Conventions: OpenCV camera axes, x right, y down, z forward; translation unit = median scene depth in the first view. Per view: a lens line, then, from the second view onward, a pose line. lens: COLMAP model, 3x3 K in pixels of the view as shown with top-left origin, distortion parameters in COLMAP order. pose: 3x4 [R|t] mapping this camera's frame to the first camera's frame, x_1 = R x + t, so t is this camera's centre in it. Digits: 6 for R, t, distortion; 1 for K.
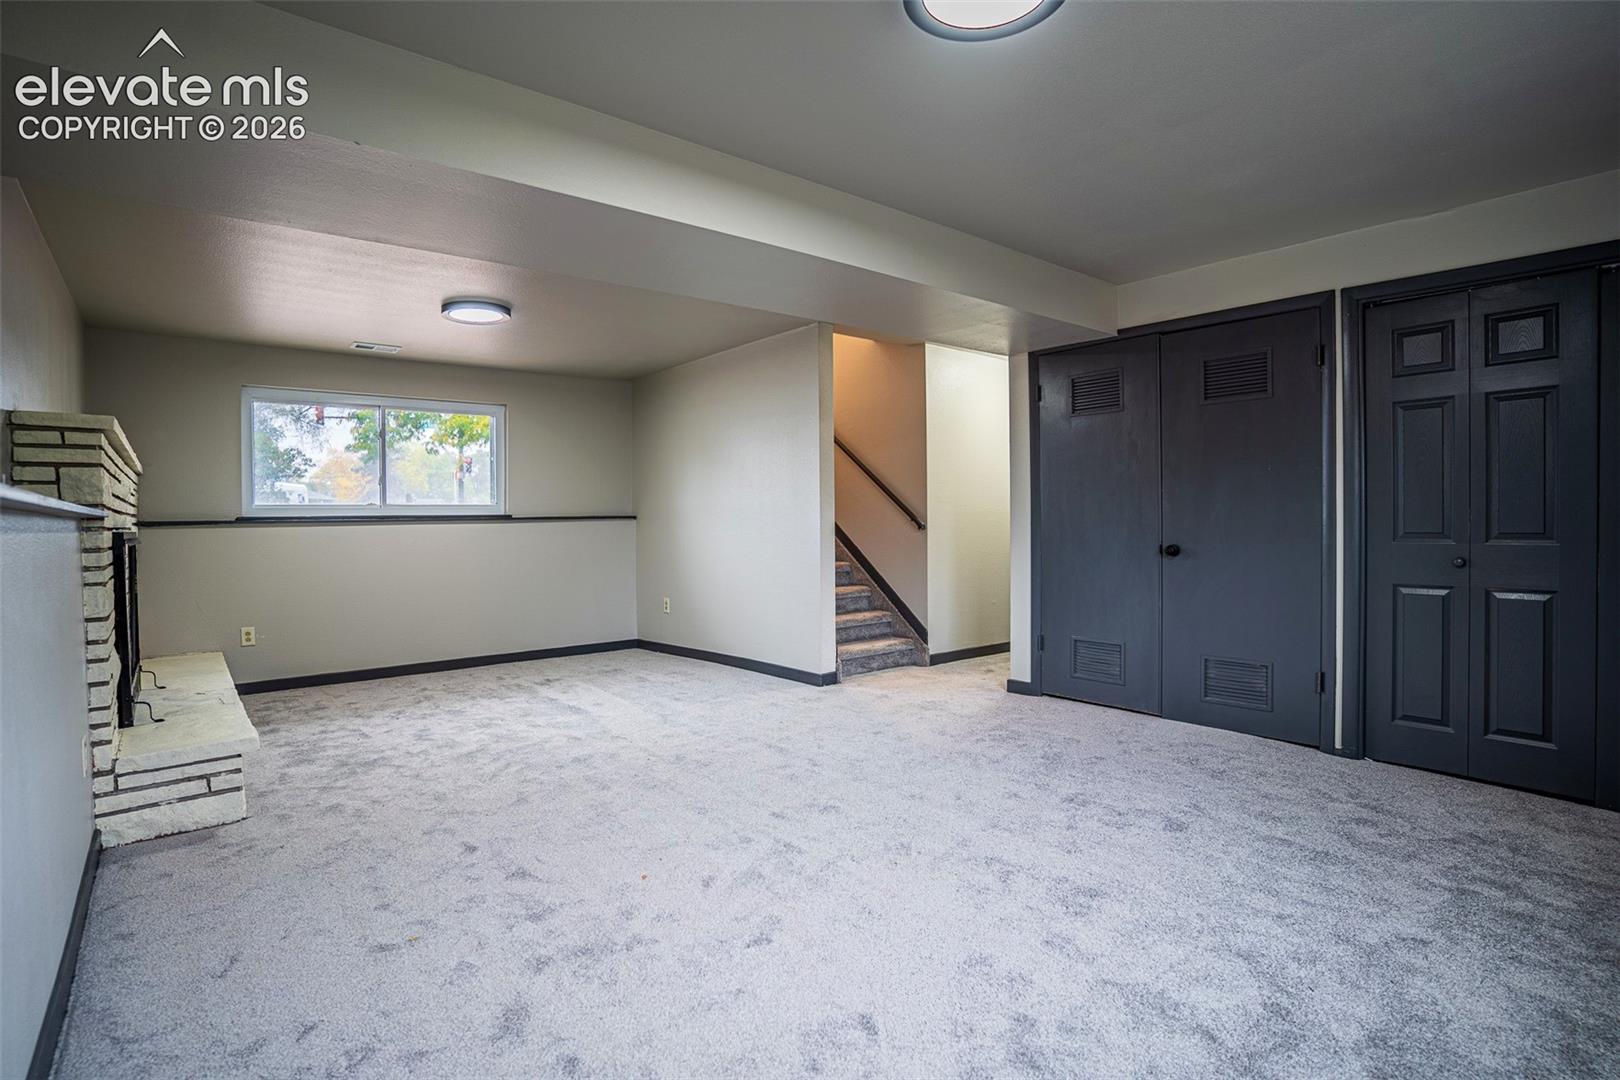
lens RADIAL K [[799.9, 0, 807.8], [0, 799.9, 533.7], [0, 0, 1]] dist [-0.086030, 0.039667]
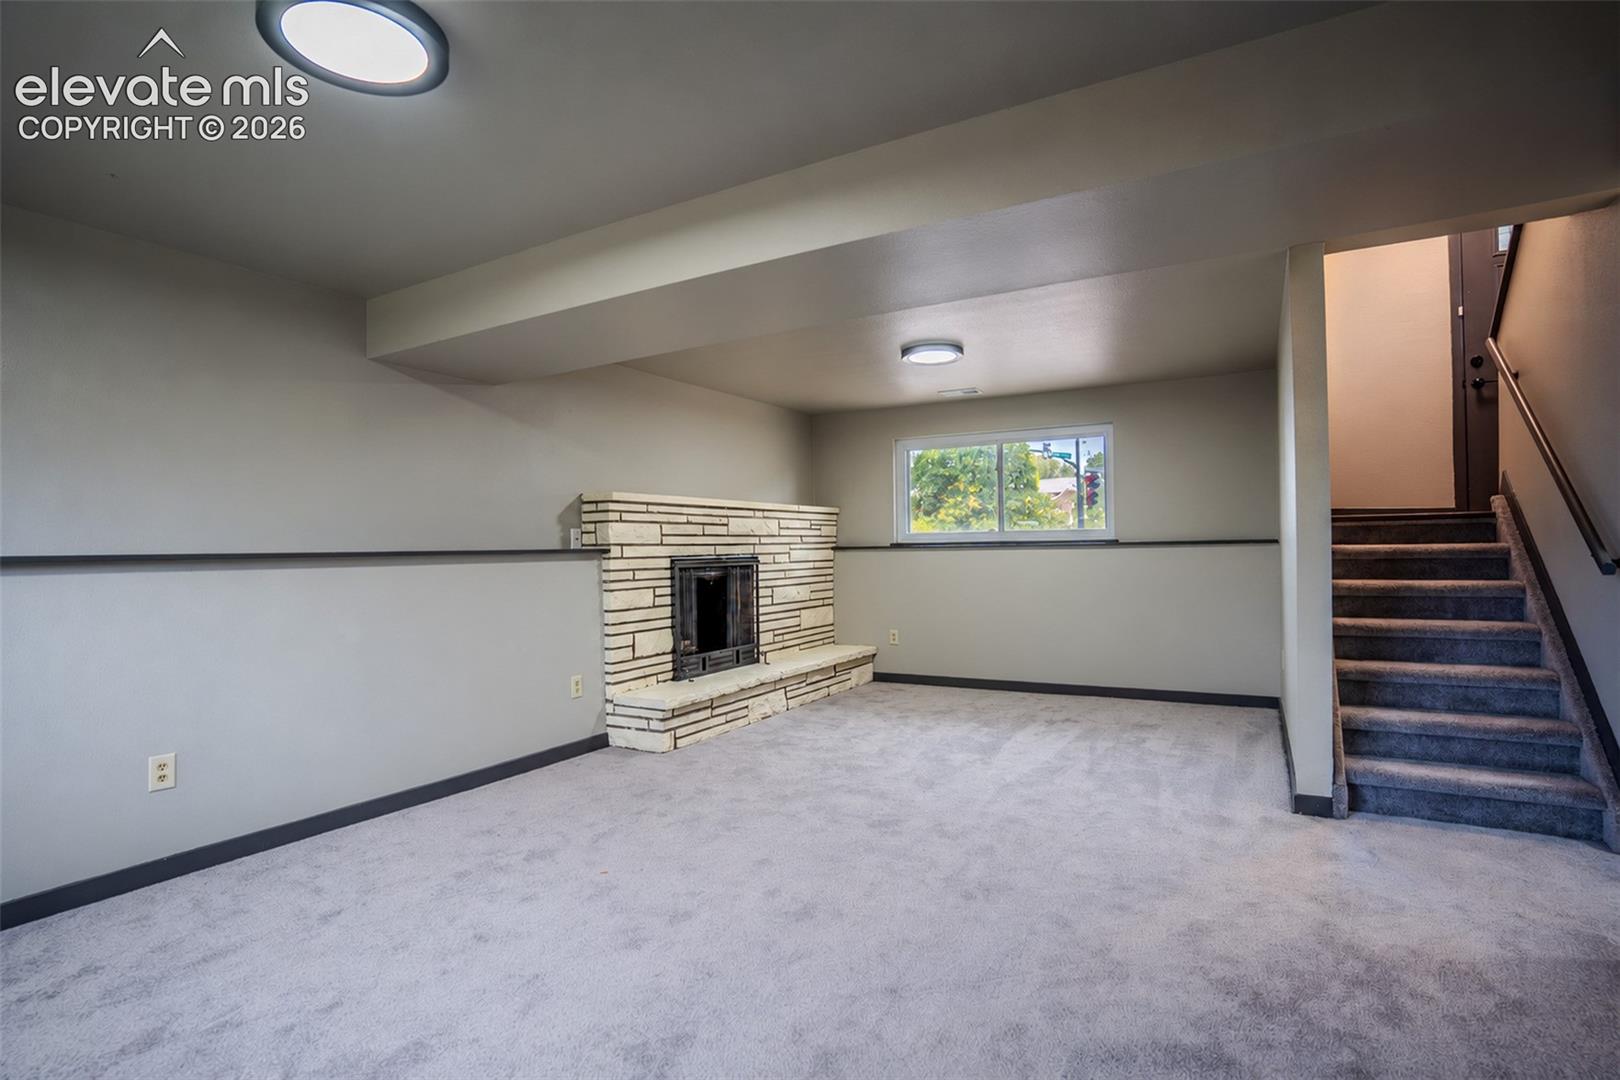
lens RADIAL K [[799.9, 0, 807.8], [0, 799.9, 533.7], [0, 0, 1]] dist [-0.086030, 0.039667]
pose [[0.348075, -0.005496, -0.937451, 0.461485], [-0.006378, 0.999946, -0.008230, -0.025776], [0.937445, 0.008844, 0.348021, 0.408934]]
